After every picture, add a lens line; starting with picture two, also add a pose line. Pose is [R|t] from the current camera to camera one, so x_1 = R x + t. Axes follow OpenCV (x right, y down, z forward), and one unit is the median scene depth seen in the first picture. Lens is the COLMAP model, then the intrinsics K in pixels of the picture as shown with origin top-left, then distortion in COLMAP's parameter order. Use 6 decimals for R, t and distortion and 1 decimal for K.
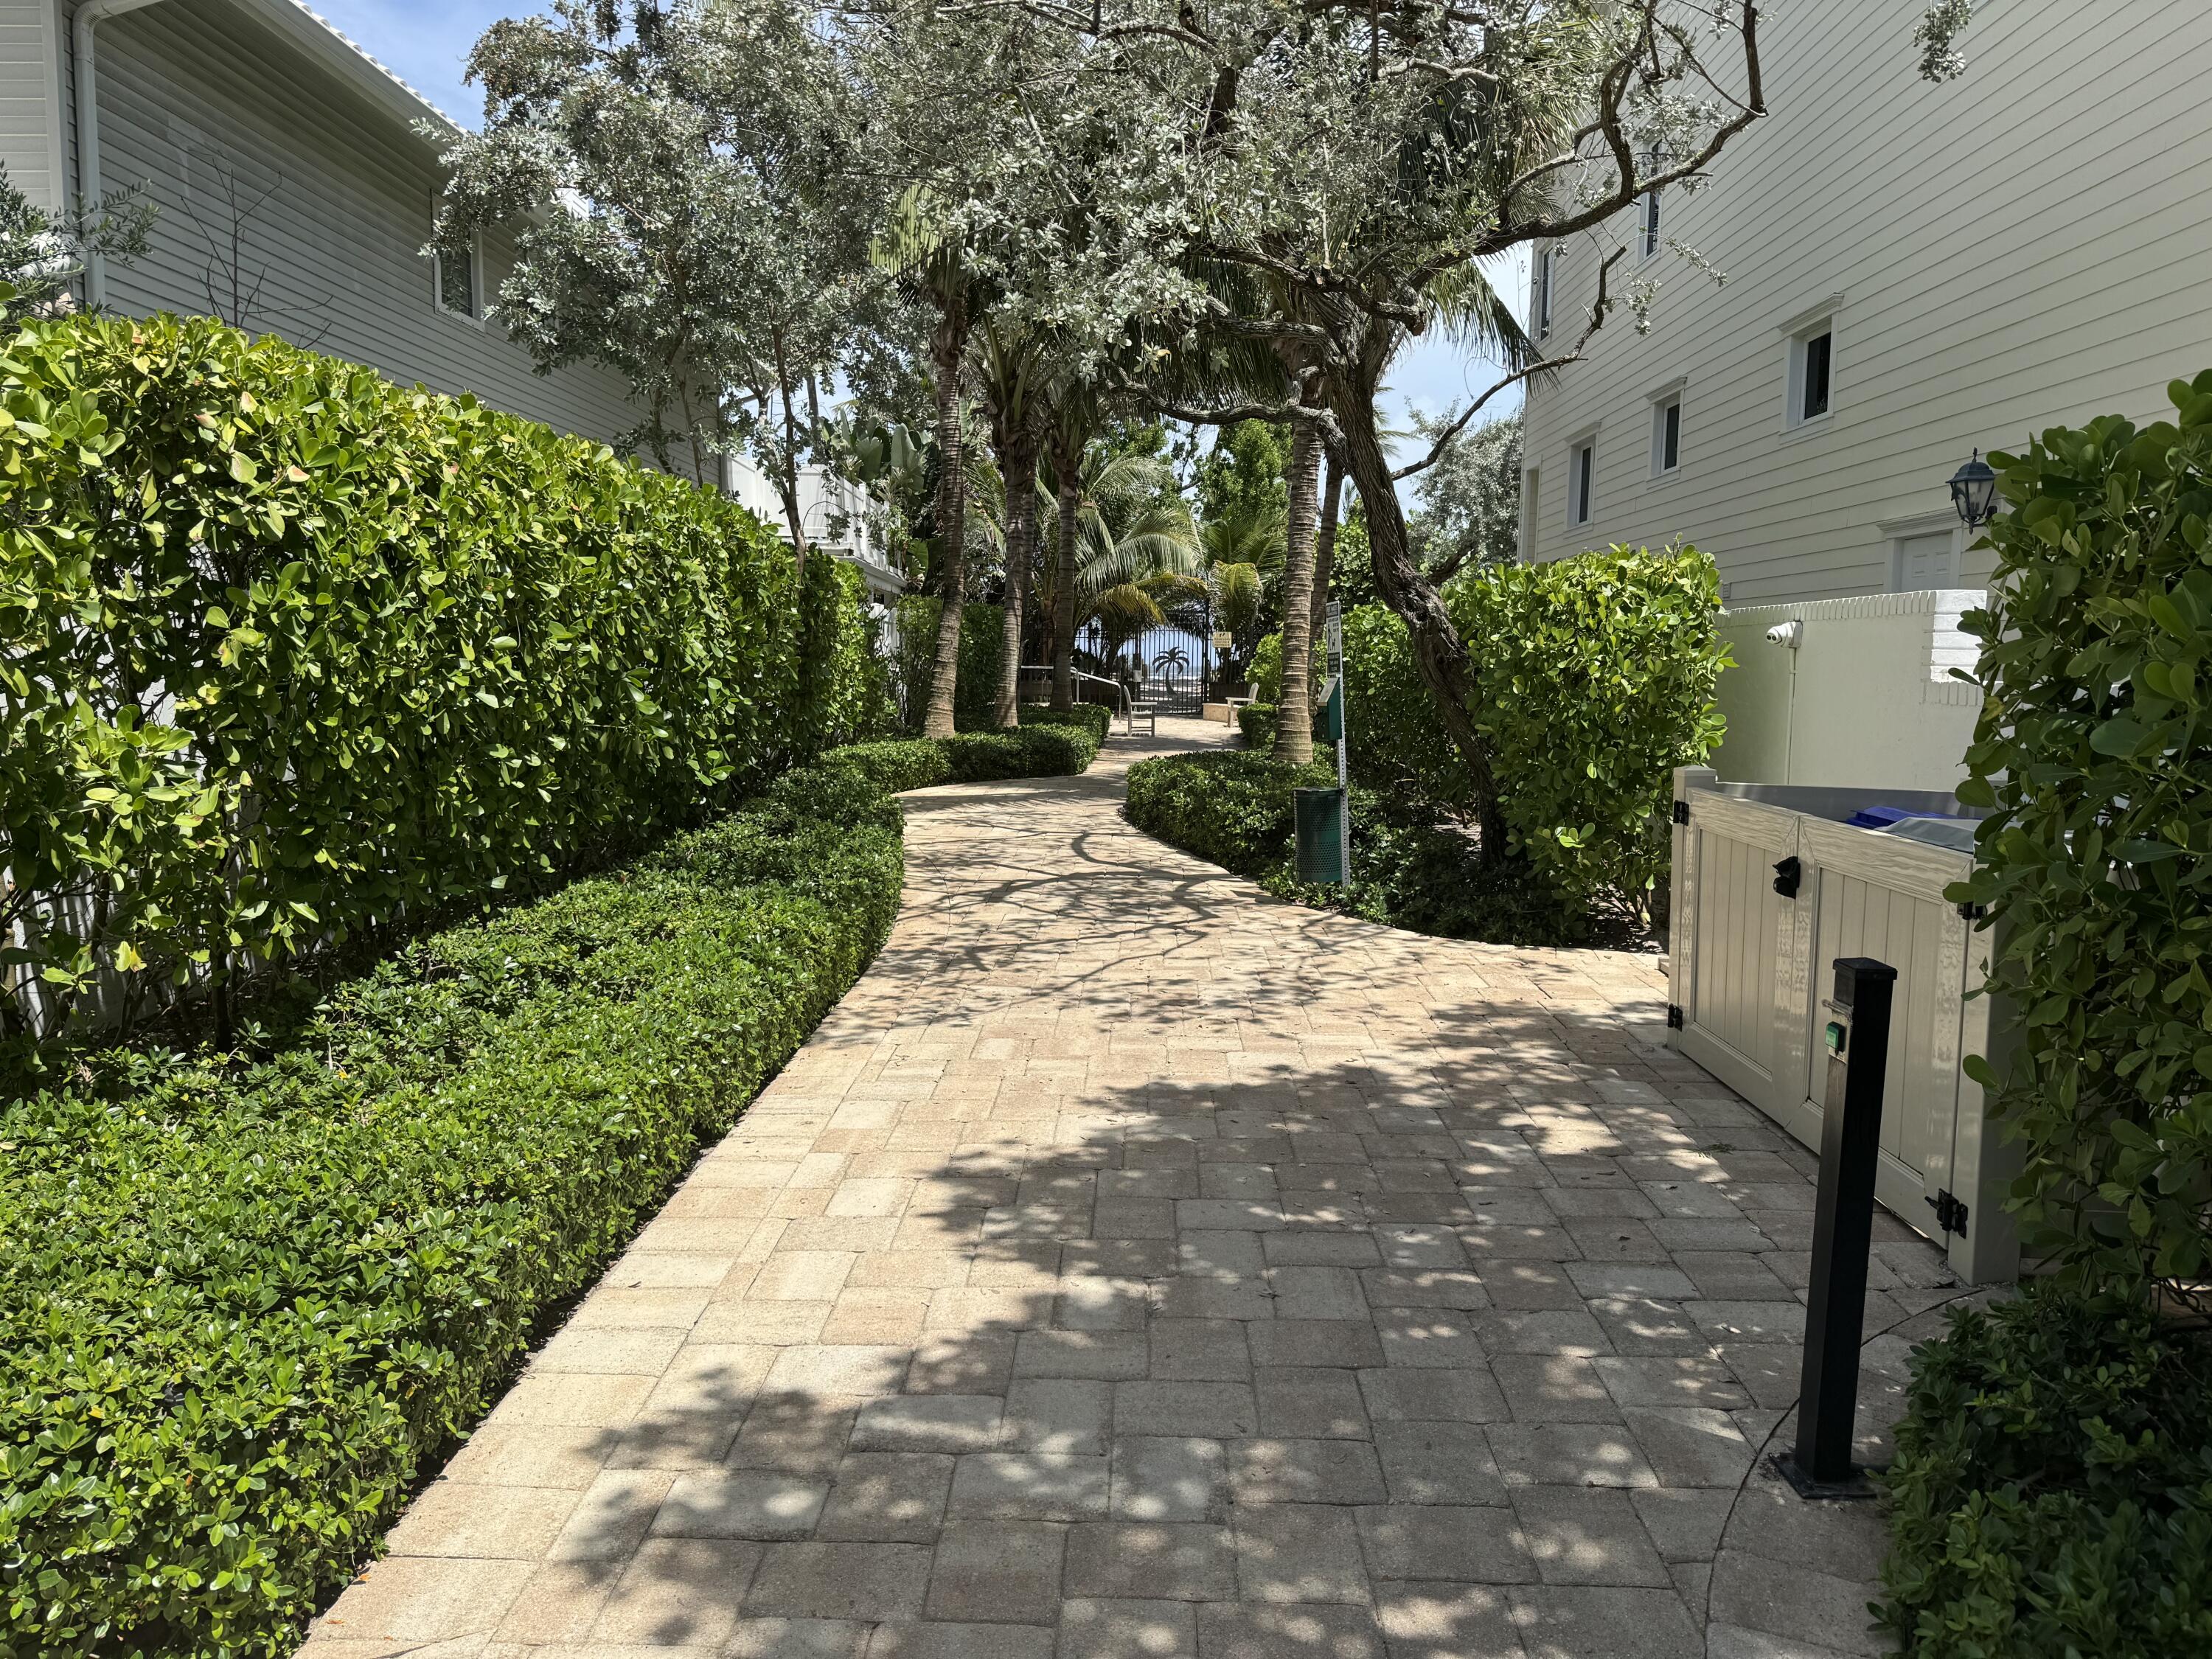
lens RADIAL K [[1583.4, 0, 1106.0], [0, 1583.4, 829.5], [0, 0, 1]] dist [0.121445, -0.000294]
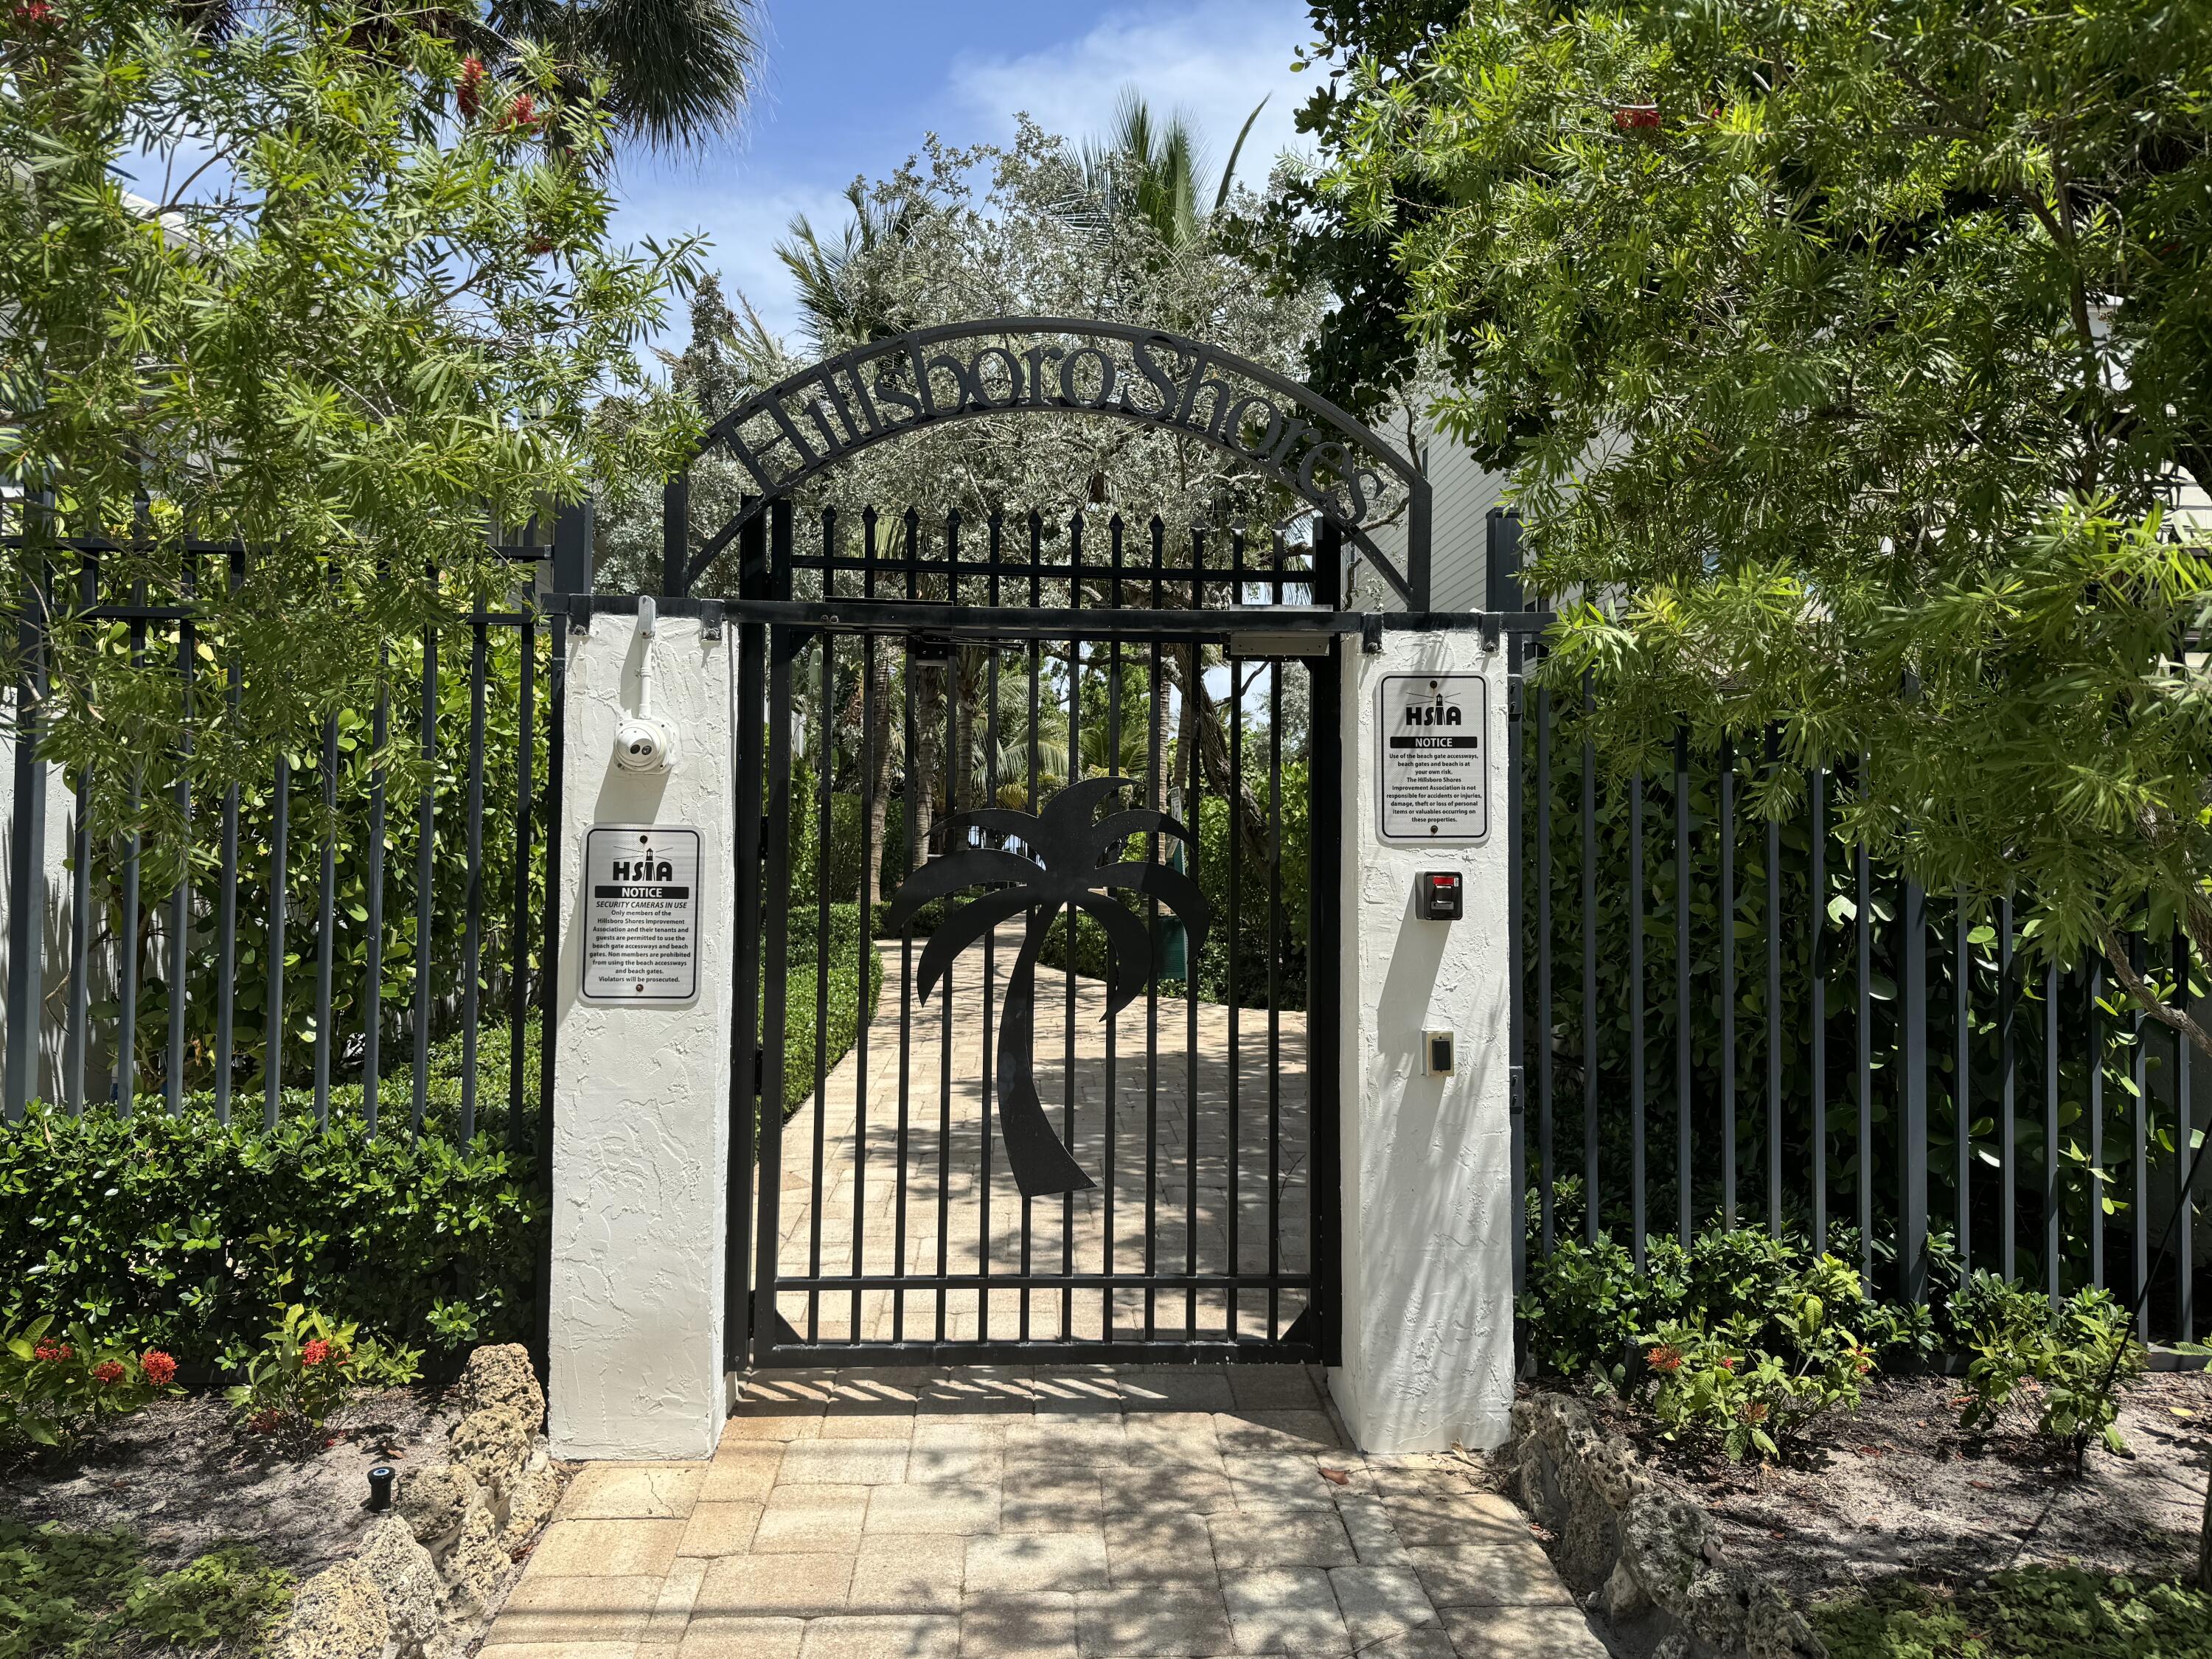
lens RADIAL K [[1598.4, 0, 1106.0], [0, 1598.4, 829.5], [0, 0, 1]] dist [0.029274, -0.002029]
pose [[0.996901, -0.003243, 0.078597, -0.010526], [0.013258, 0.991783, -0.127241, 0.023139], [-0.077539, 0.127889, 0.988753, -0.127115]]
